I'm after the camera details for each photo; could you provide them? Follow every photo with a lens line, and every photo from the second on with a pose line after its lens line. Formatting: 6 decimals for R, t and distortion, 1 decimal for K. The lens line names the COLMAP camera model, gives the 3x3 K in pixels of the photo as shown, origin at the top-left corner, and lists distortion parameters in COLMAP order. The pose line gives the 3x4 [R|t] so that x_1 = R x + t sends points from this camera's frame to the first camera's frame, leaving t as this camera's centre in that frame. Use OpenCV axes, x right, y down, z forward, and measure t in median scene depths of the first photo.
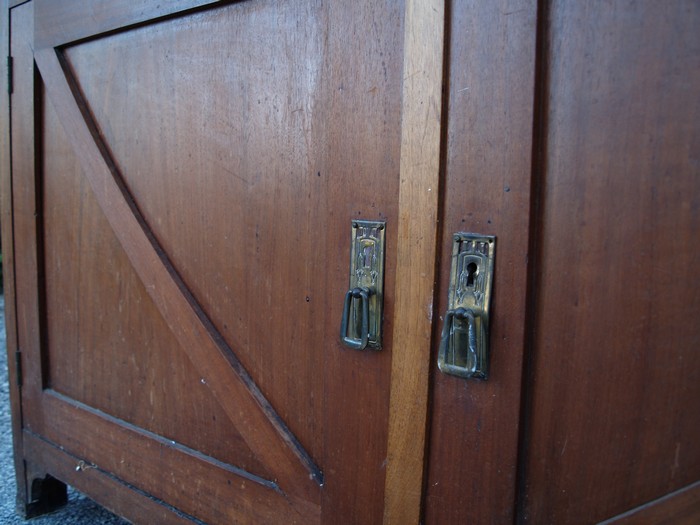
lens RADIAL K [[692.9, 0, 351.3], [0, 692.9, 262.9], [0, 0, 1]] dist [-0.103843, 0.000000]
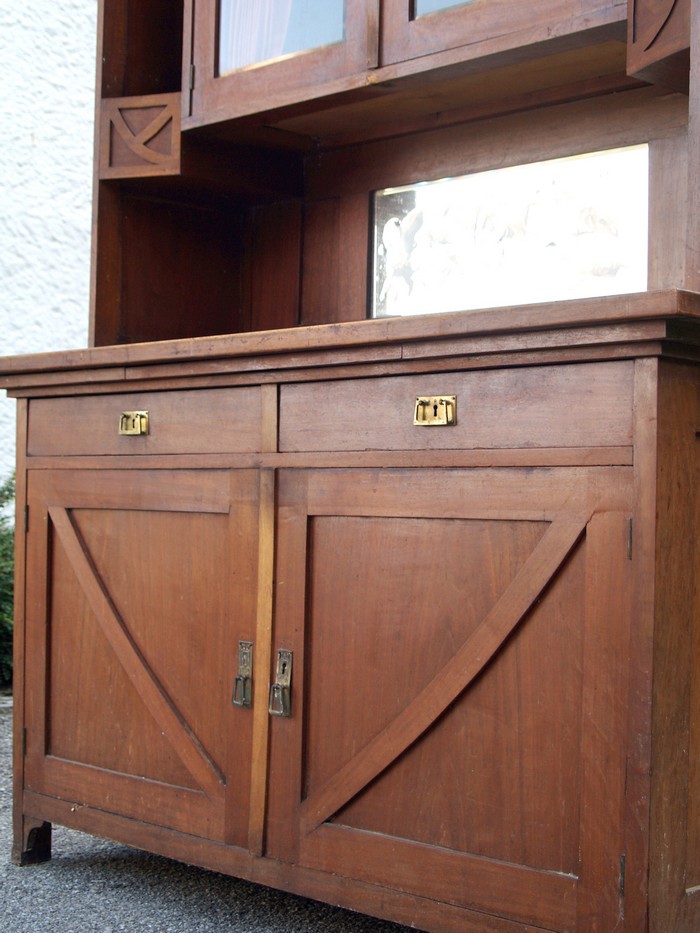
lens RADIAL K [[1544.6, 0, 346.4], [0, 1544.6, 464.5], [0, 0, 1]] dist [-0.074201, 0.000000]
pose [[0.993770, -0.005727, -0.111306, 0.594781], [-0.008007, 0.992429, -0.122559, -0.017831], [0.111166, 0.122686, 0.986200, -2.500388]]
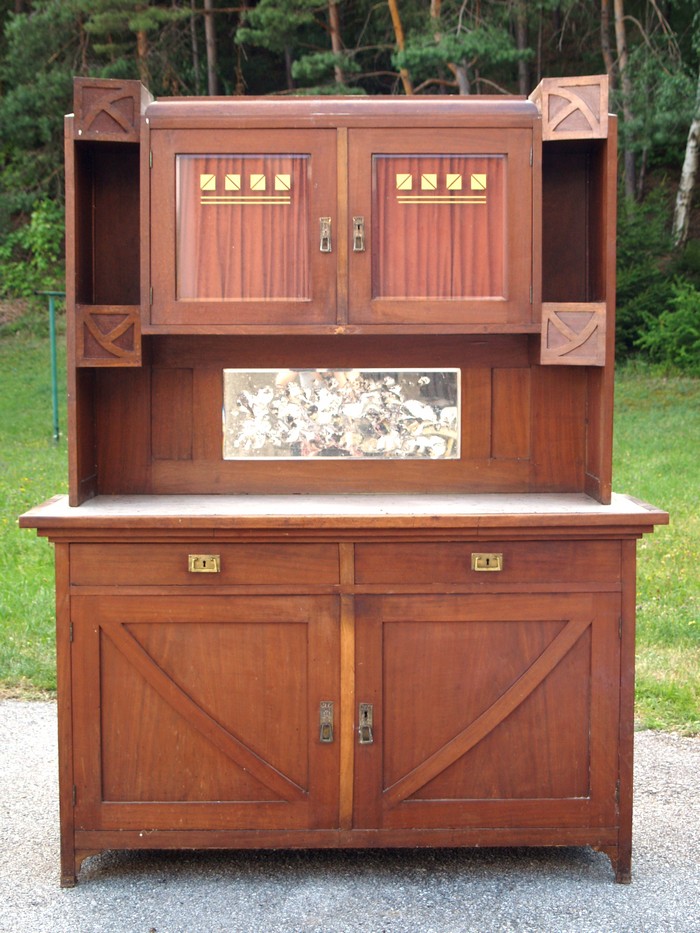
lens RADIAL K [[1747.3, 0, 331.0], [0, 1747.3, 468.5], [0, 0, 1]] dist [-0.058641, 0.000000]
pose [[0.768874, -0.062986, 0.636291, -3.669321], [0.082955, 0.996552, -0.001592, -0.818928], [-0.633996, 0.054008, 0.771448, -3.856793]]
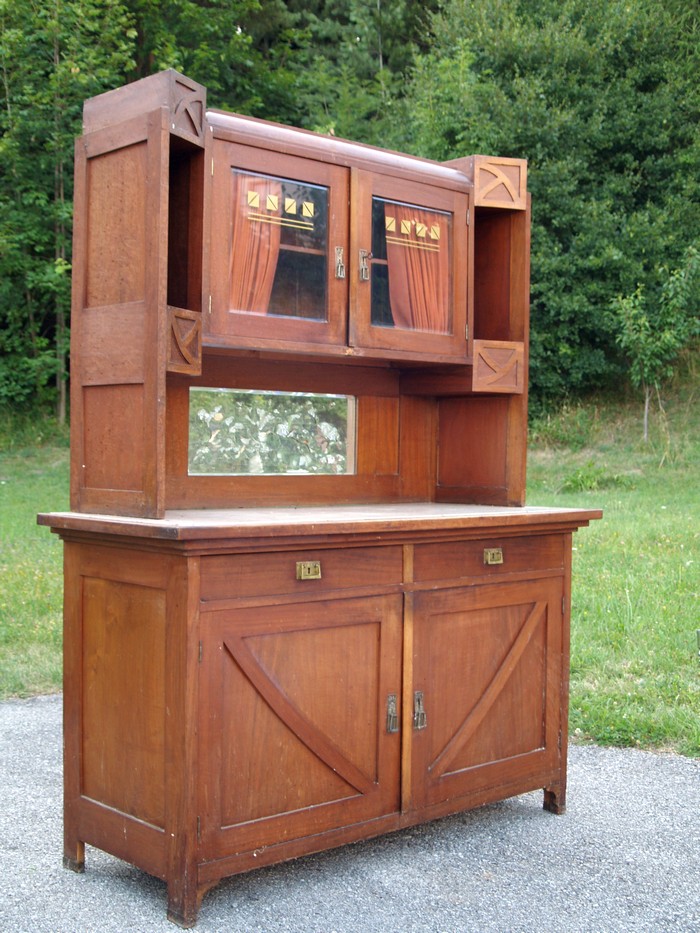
lens RADIAL K [[1262.4, 0, 347.2], [0, 1262.4, 465.0], [0, 0, 1]] dist [-0.079701, 0.000000]
pose [[0.131070, -0.028355, 0.990968, -4.487743], [0.091380, 0.995681, 0.016404, -0.958784], [-0.987153, 0.088405, 0.133095, 0.220699]]
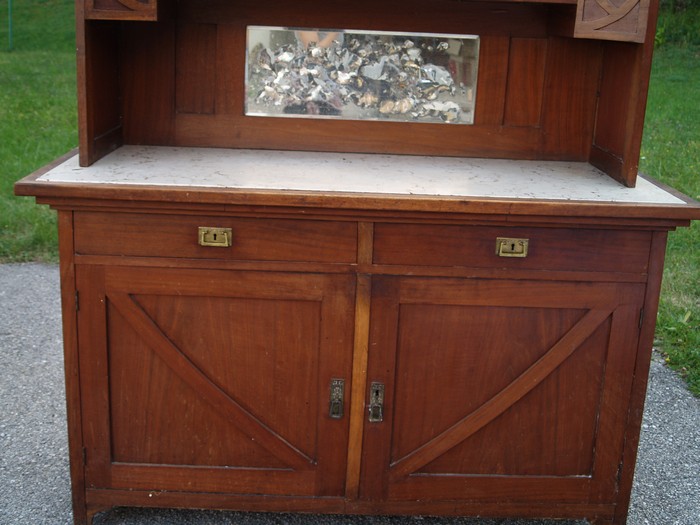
lens RADIAL K [[931.1, 0, 342.5], [0, 931.1, 258.4], [0, 0, 1]] dist [-0.093622, 0.000000]
pose [[0.764607, -0.155601, 0.625431, -1.837072], [0.040594, 0.980118, 0.194217, -1.035616], [-0.643217, -0.123110, 0.755722, -1.552887]]
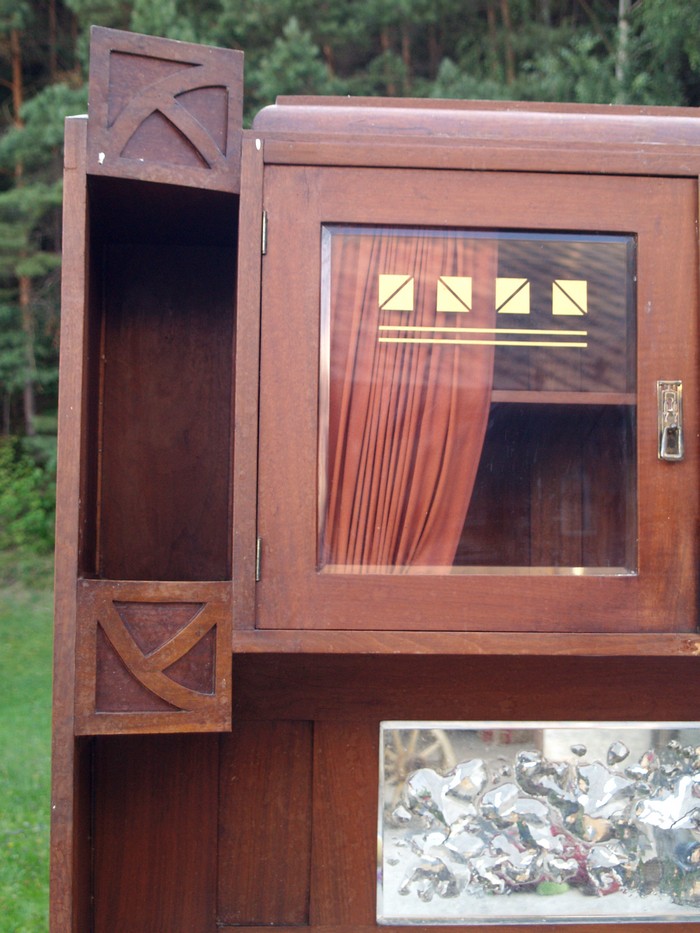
lens RADIAL K [[1801.6, 0, 345.7], [0, 1801.6, 466.7], [0, 0, 1]] dist [-0.057714, 0.000000]
pose [[0.711693, 0.037653, 0.701481, -1.967933], [0.076918, 0.988382, -0.131090, -1.263711], [-0.698267, 0.147252, 0.700528, -0.709177]]
